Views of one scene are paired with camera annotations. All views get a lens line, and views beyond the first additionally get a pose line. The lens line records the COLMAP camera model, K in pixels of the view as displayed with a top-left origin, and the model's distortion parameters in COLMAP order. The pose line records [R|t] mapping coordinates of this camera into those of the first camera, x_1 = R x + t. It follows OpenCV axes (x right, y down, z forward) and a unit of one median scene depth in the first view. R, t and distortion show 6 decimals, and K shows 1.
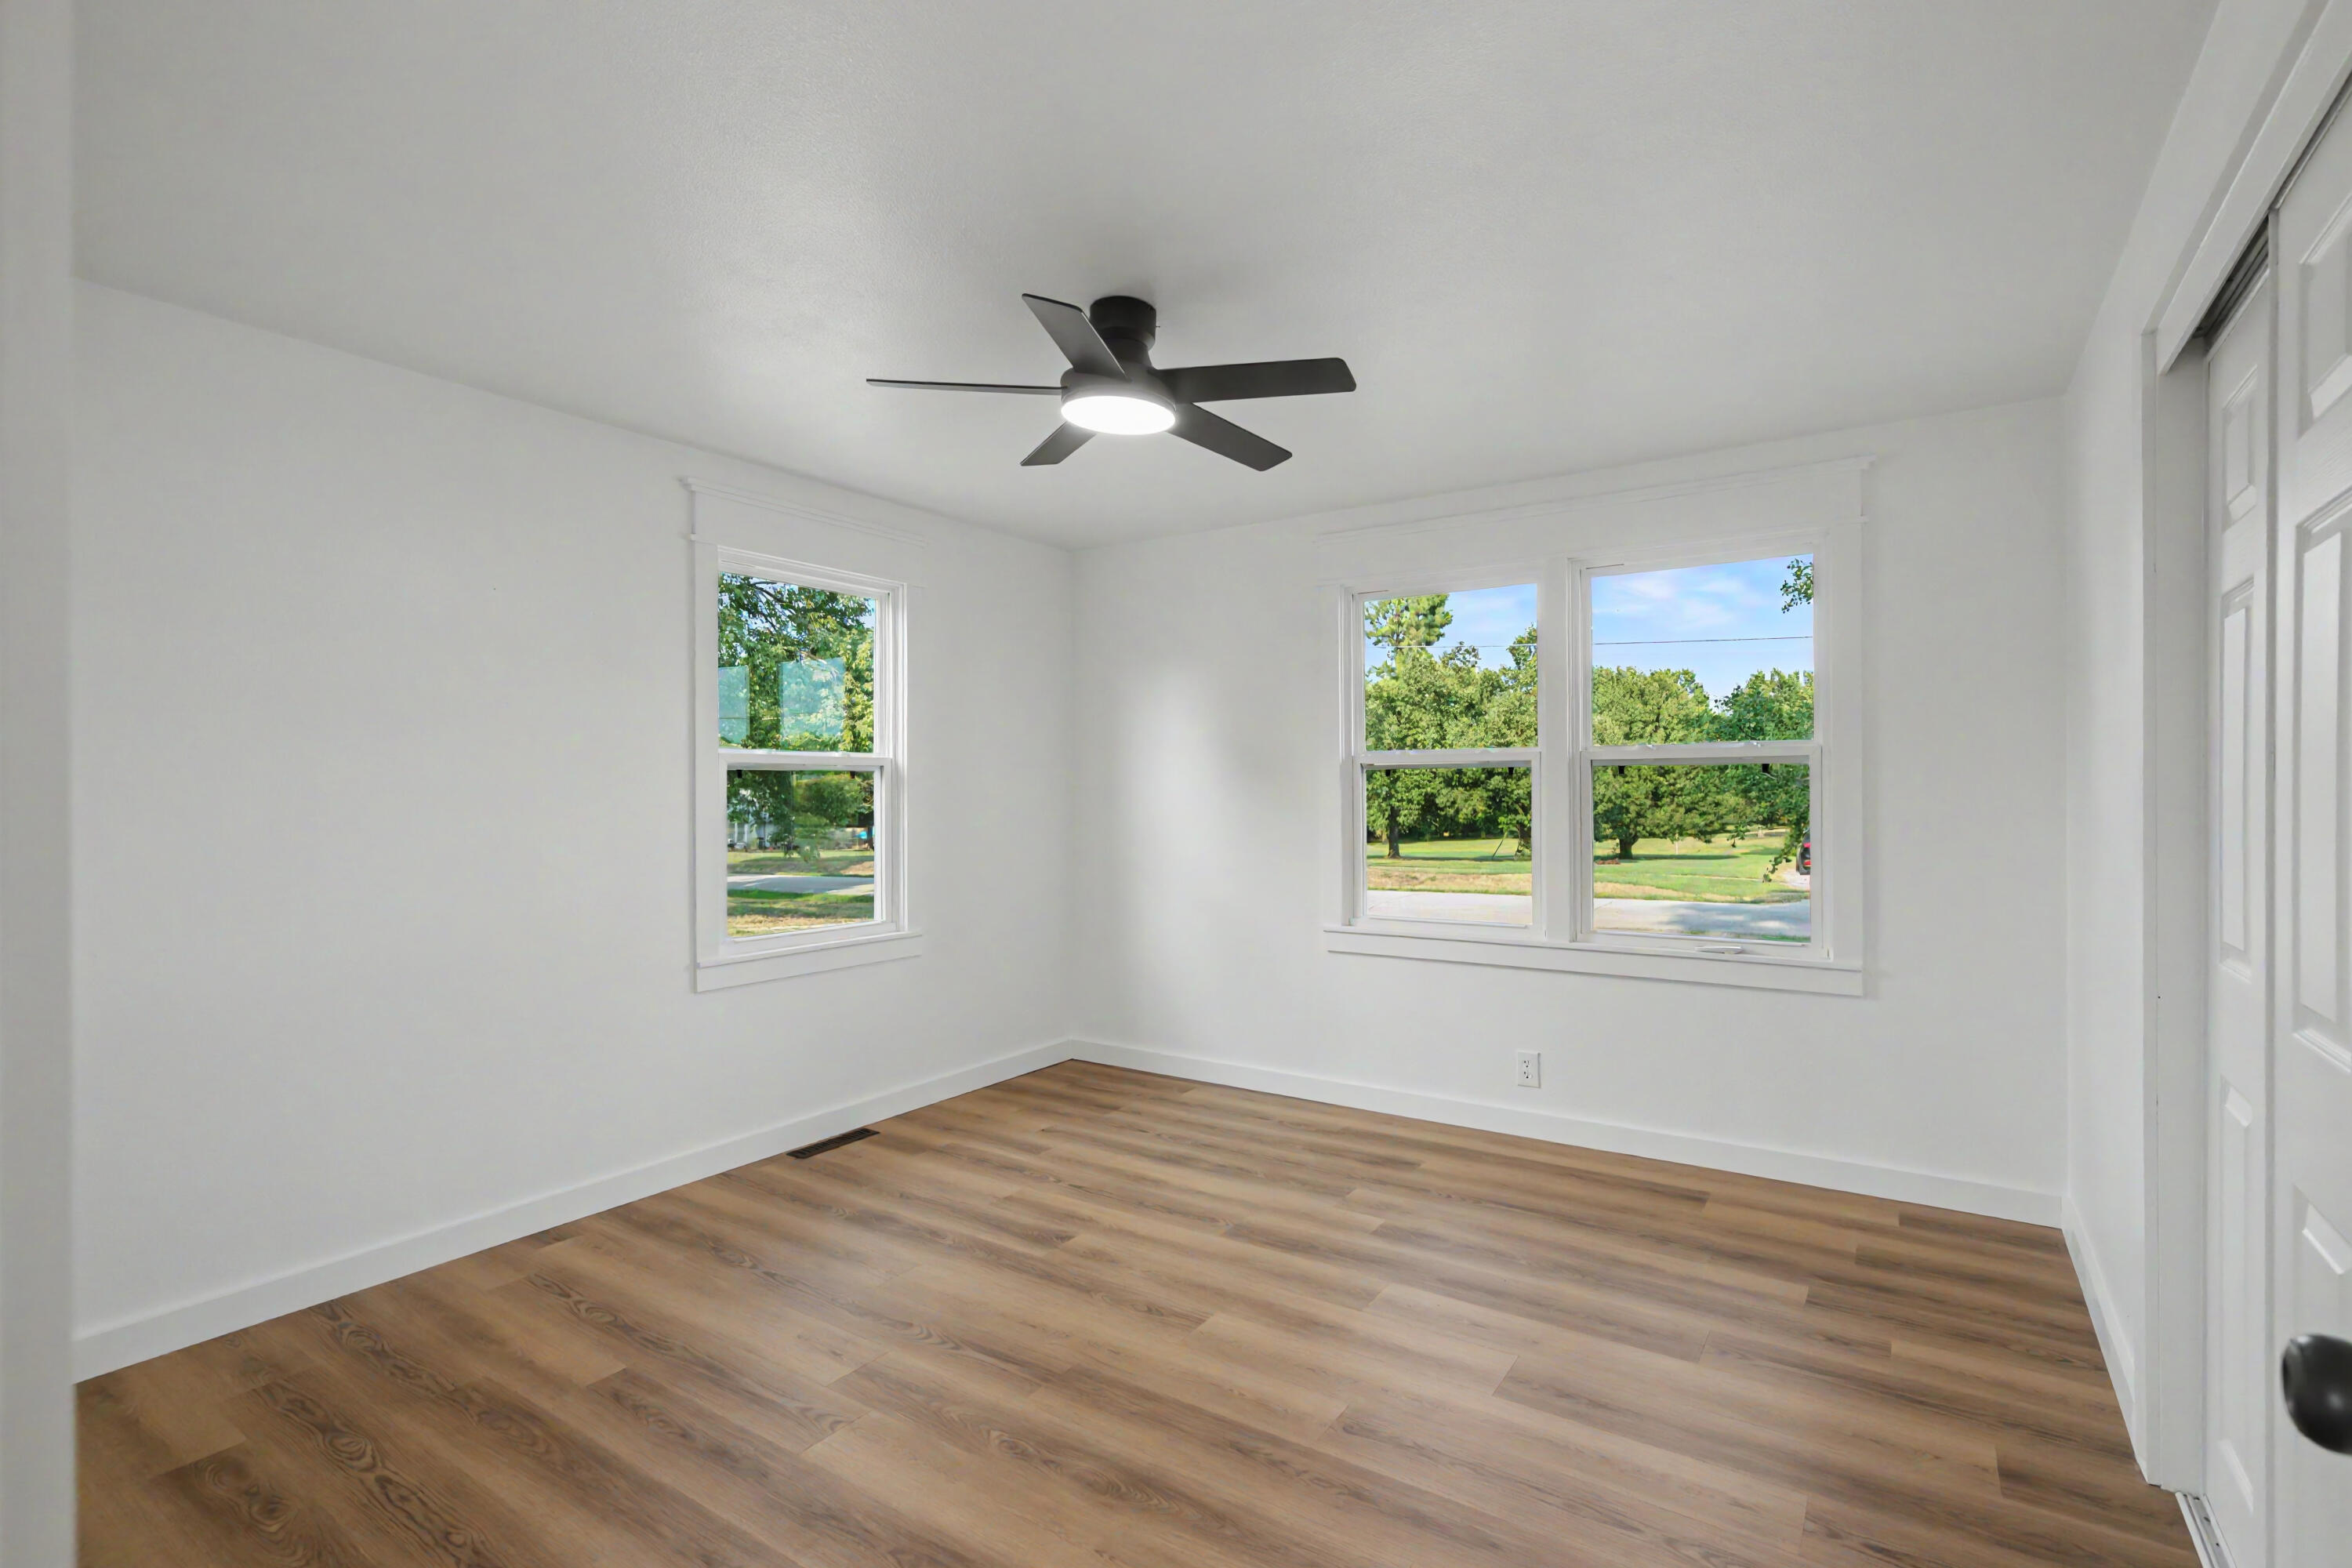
lens RADIAL K [[1088.6, 0, 1176.0], [0, 1088.6, 784.0], [0, 0, 1]] dist [0.000545, 0.000241]
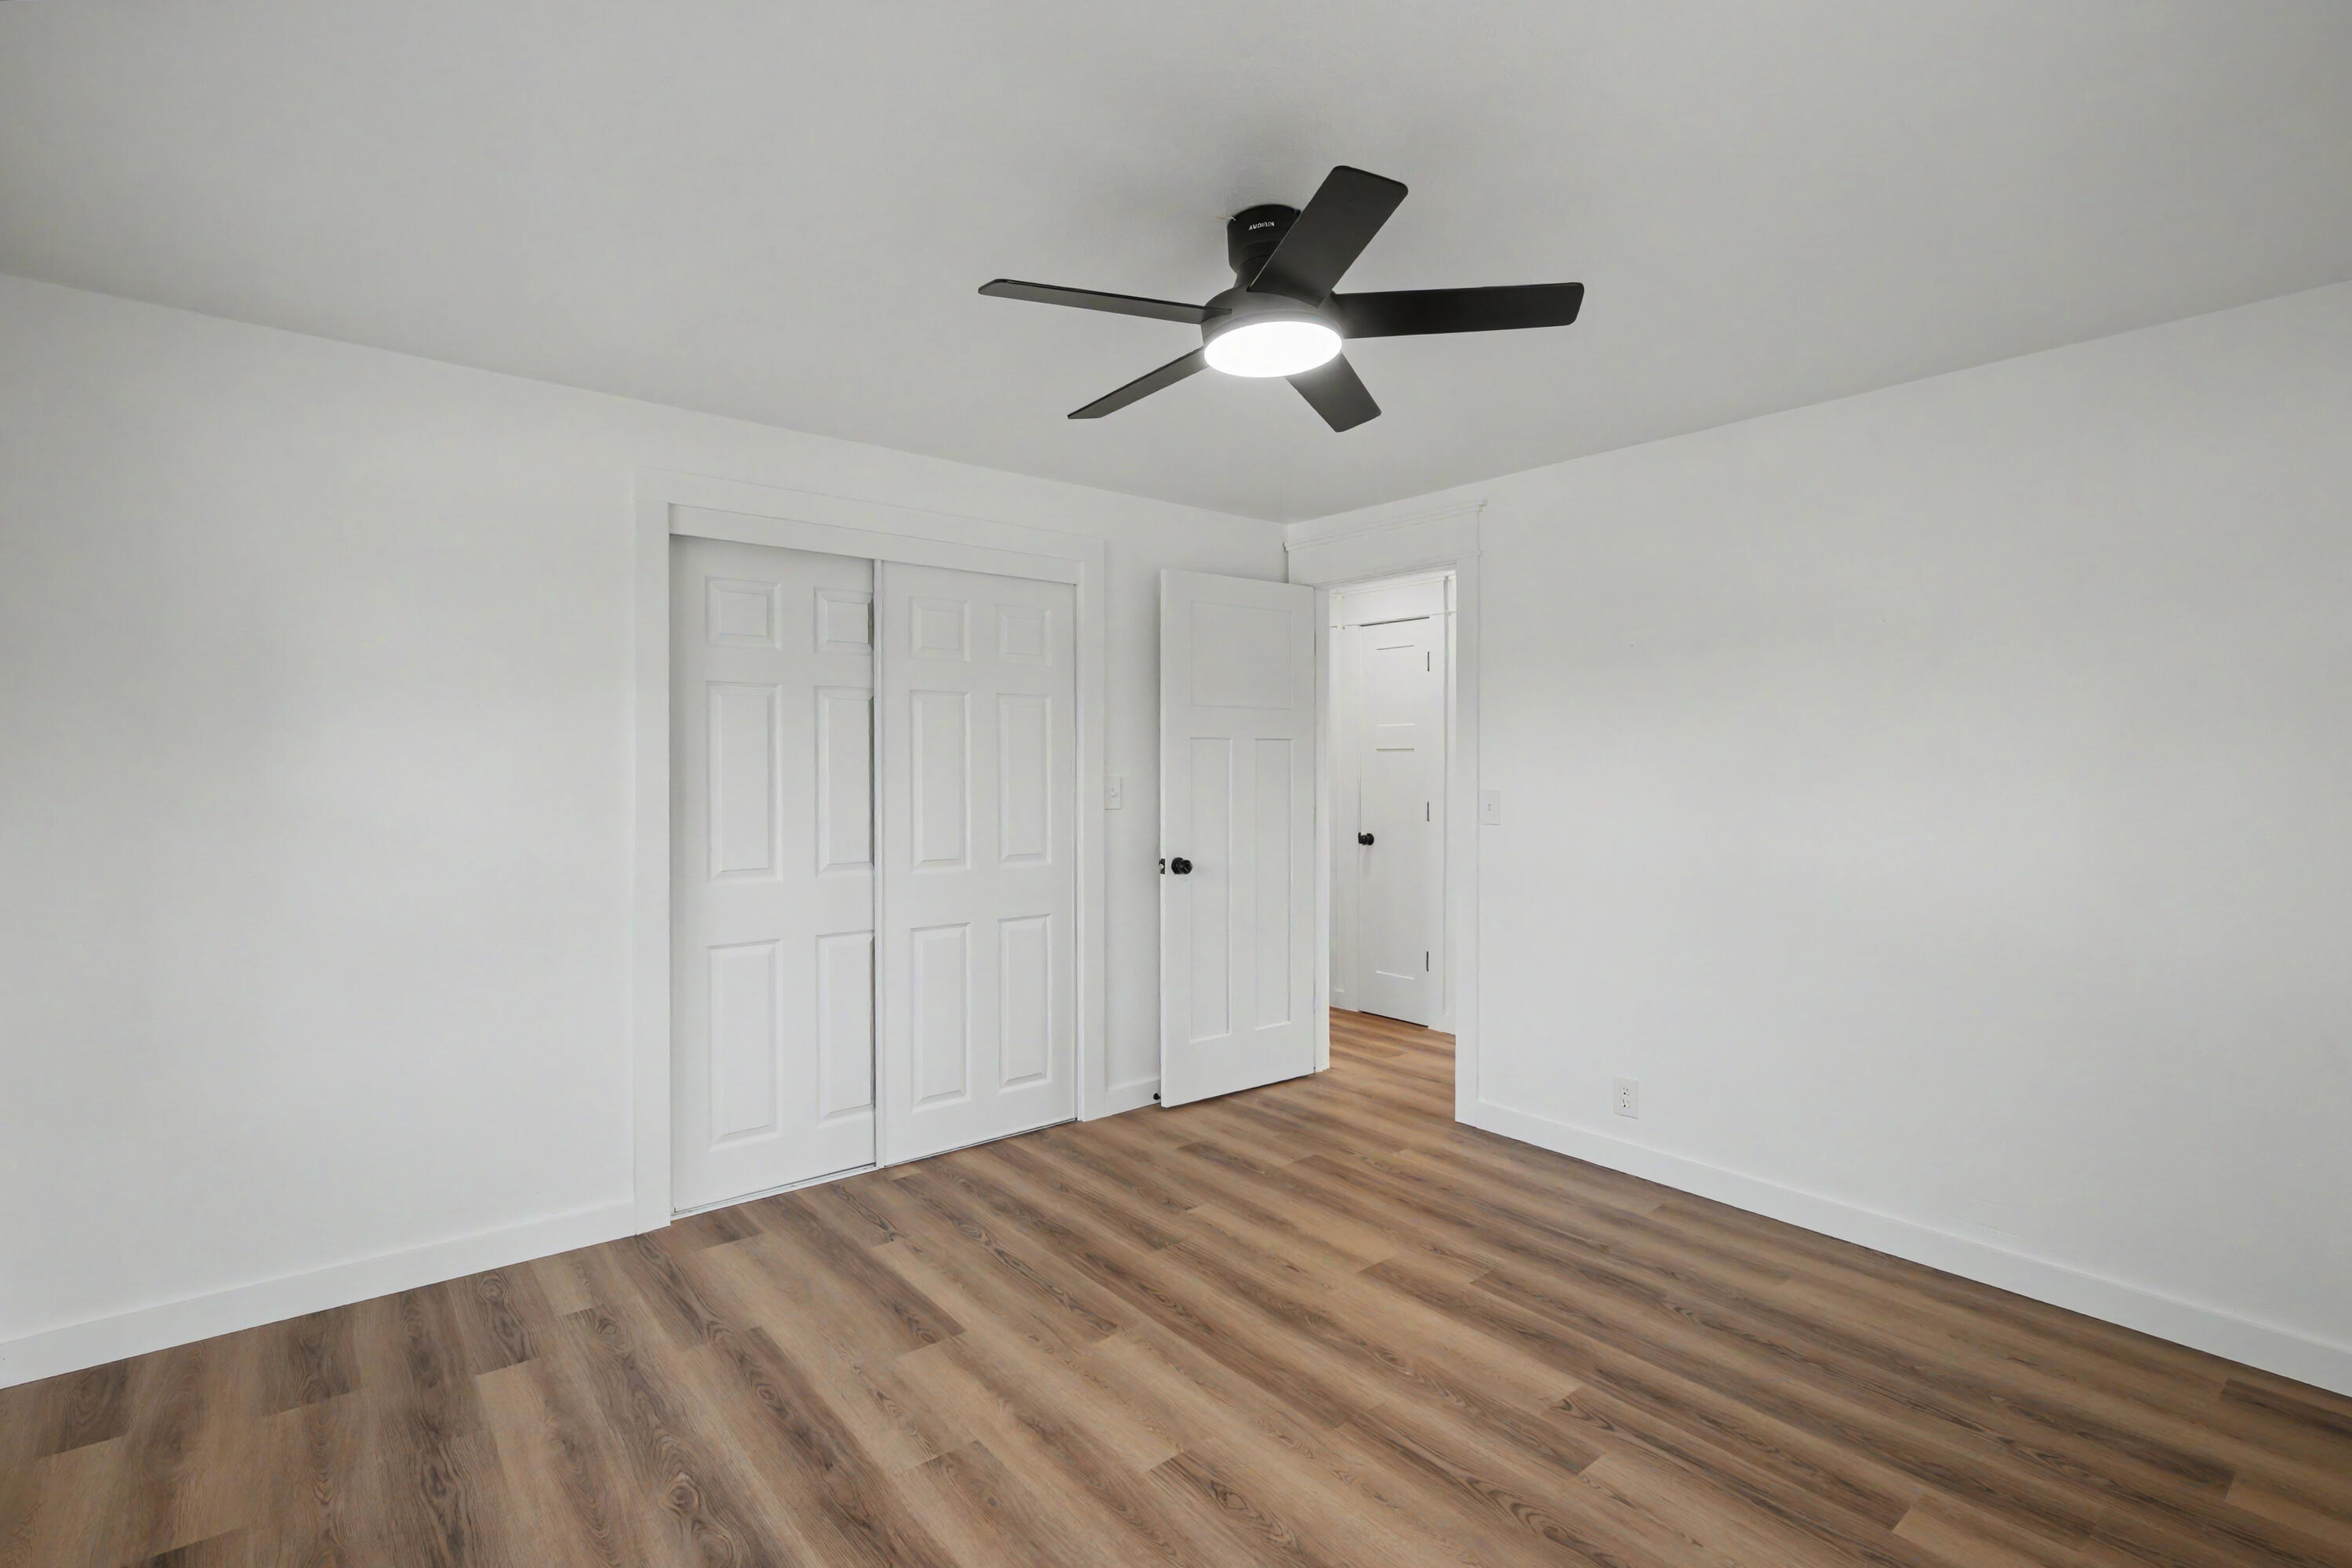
lens RADIAL K [[1088.6, 0, 1176.0], [0, 1088.6, 784.0], [0, 0, 1]] dist [0.000545, 0.000241]
pose [[-0.958502, -0.002840, 0.285070, -0.237581], [0.000392, 0.999936, 0.011281, -0.021836], [-0.285084, 0.010924, -0.958440, 1.995144]]
